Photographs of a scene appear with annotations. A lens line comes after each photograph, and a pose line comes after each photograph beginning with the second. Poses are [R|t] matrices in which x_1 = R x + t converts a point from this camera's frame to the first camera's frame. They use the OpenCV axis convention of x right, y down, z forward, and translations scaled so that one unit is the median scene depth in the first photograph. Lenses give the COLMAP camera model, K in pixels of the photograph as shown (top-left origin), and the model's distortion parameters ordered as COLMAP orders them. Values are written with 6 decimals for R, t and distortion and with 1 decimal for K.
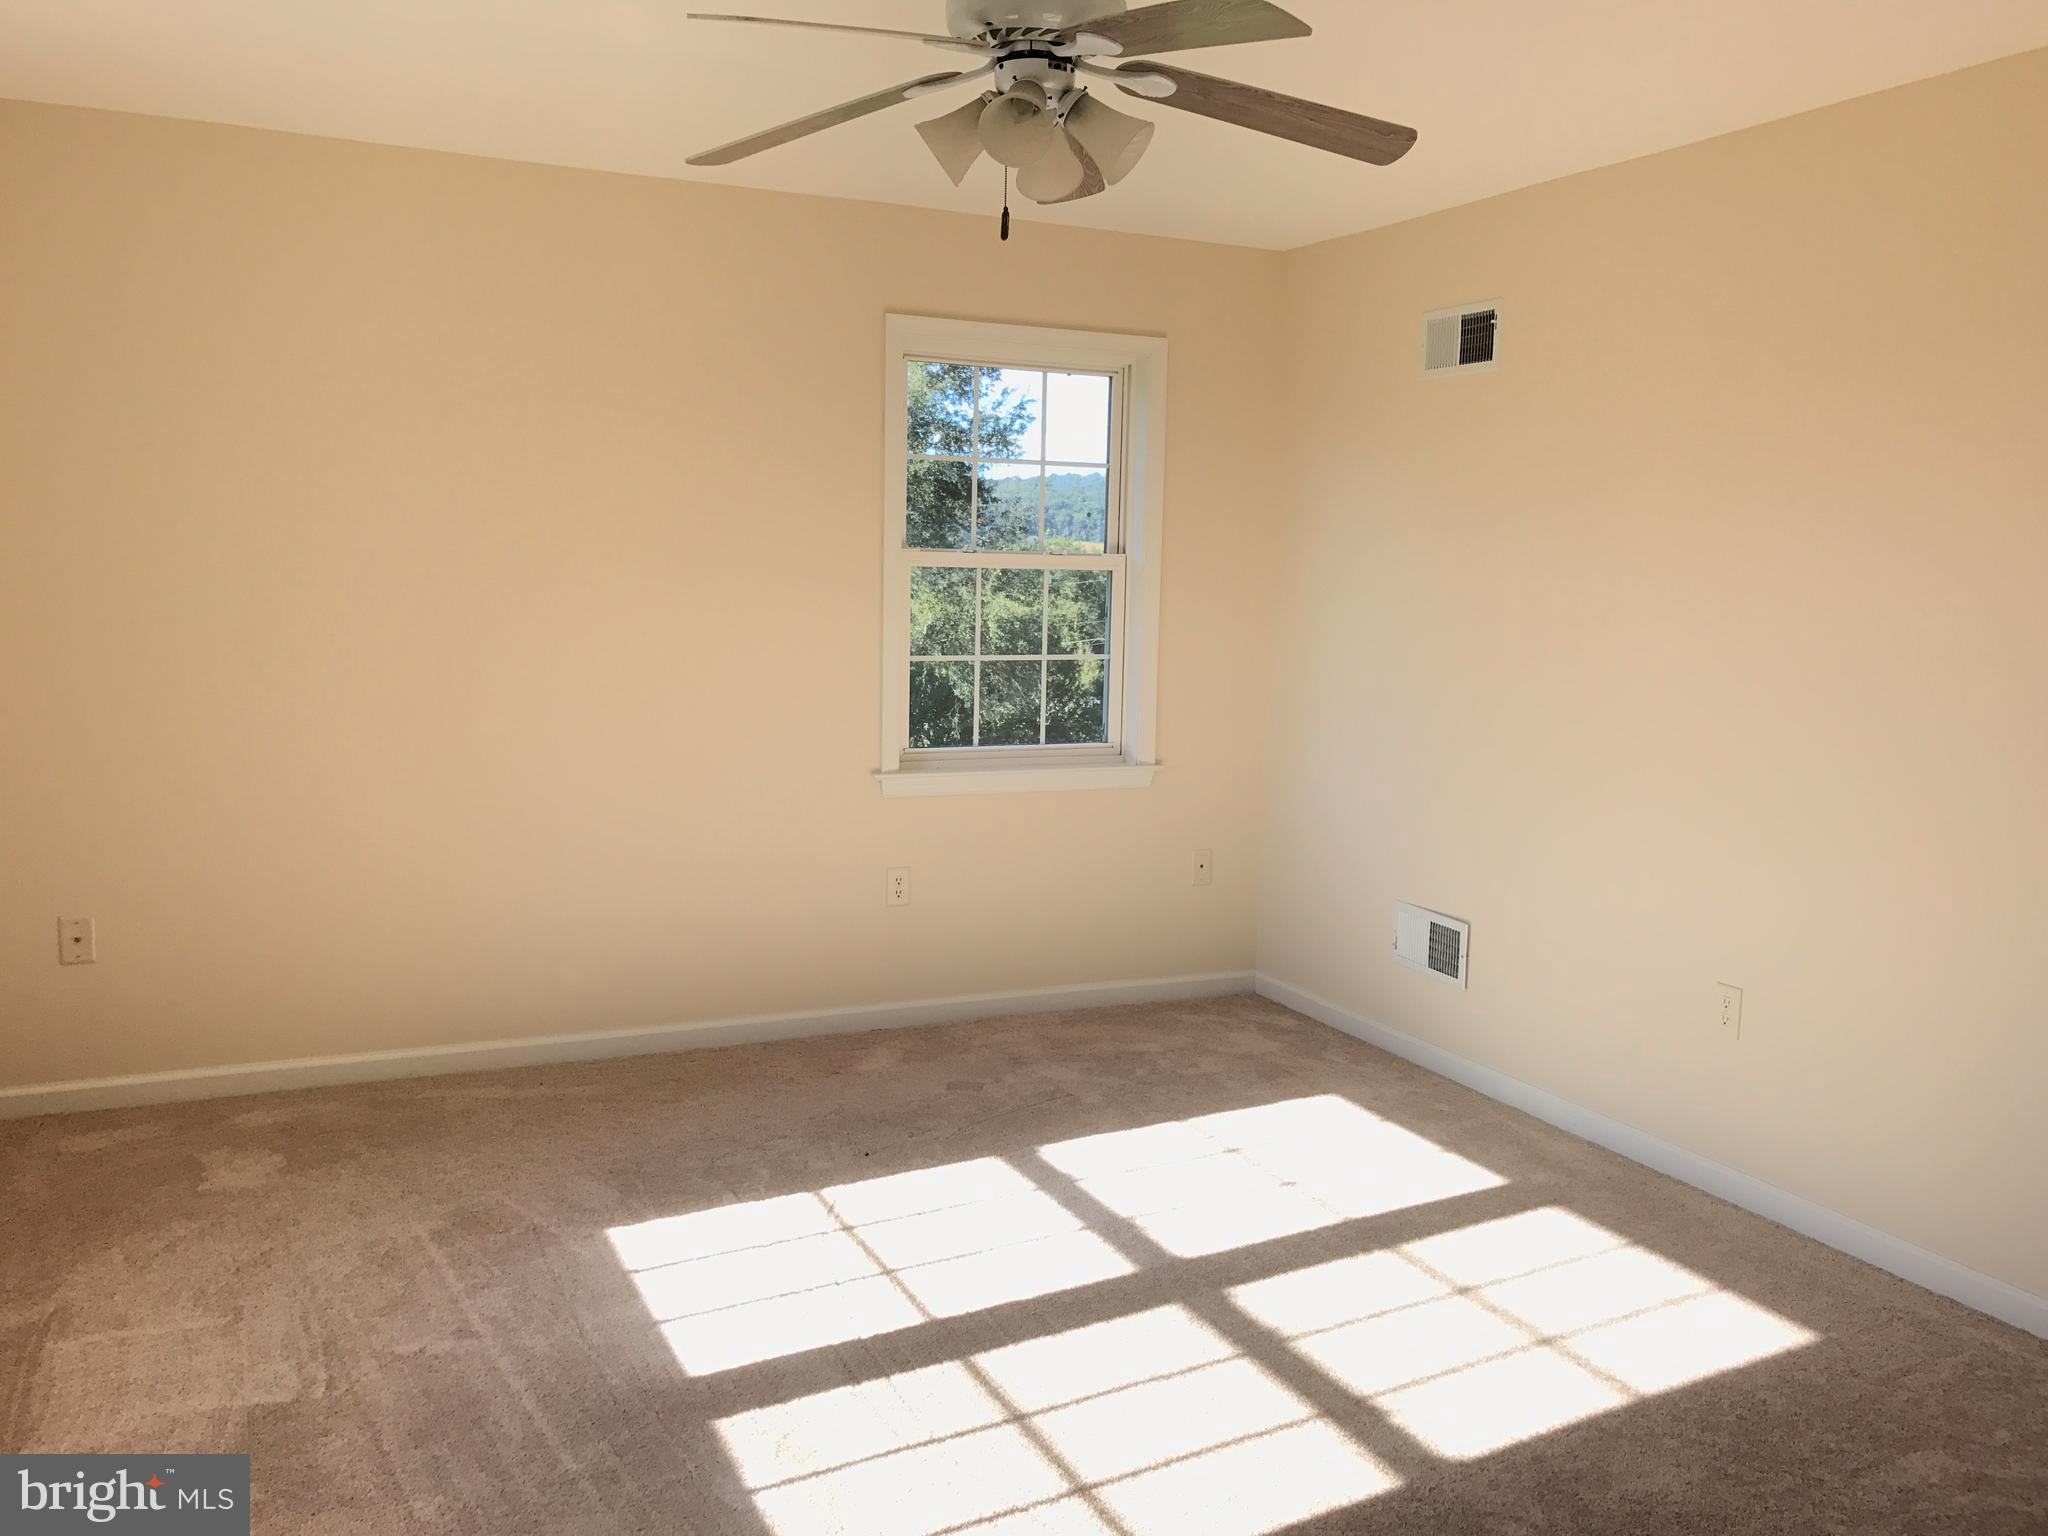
lens RADIAL K [[1668.6, 0, 1019.4], [0, 1668.6, 820.1], [0, 0, 1]] dist [0.000667, -0.004563]
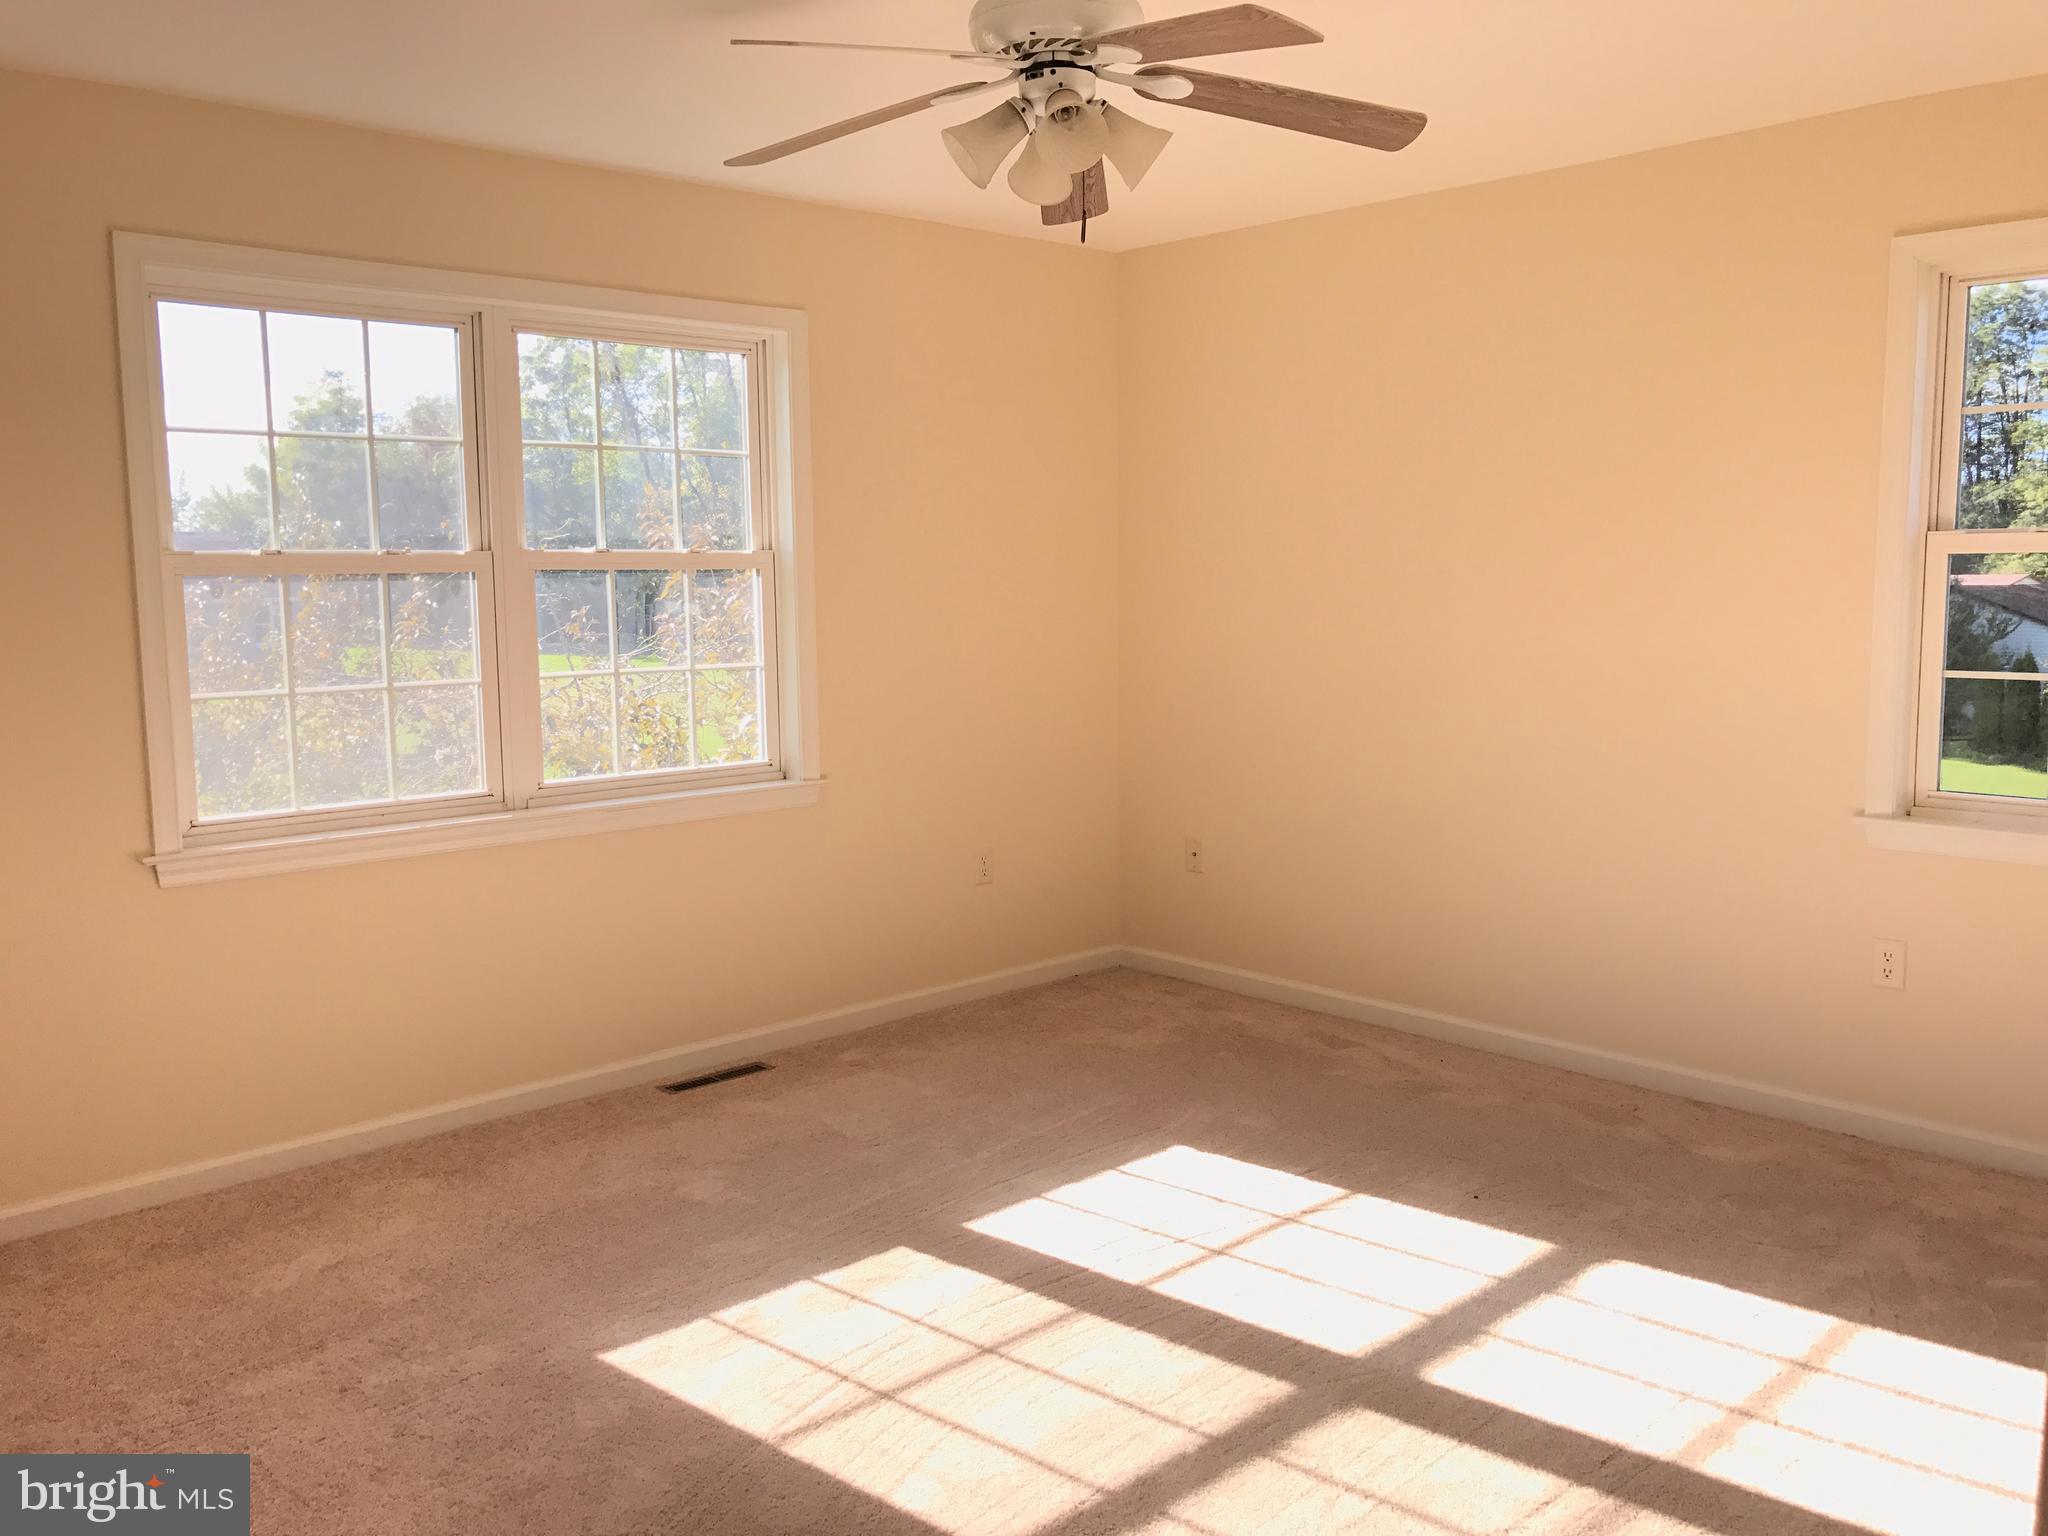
lens RADIAL K [[1673.0, 0, 1026.5], [0, 1673.0, 768.9], [0, 0, 1]] dist [-0.000374, -0.031440]
pose [[0.326950, 0.087859, -0.940949, 0.764565], [-0.138161, 0.989415, 0.044378, -0.043142], [0.934888, 0.115493, 0.335628, 0.494294]]
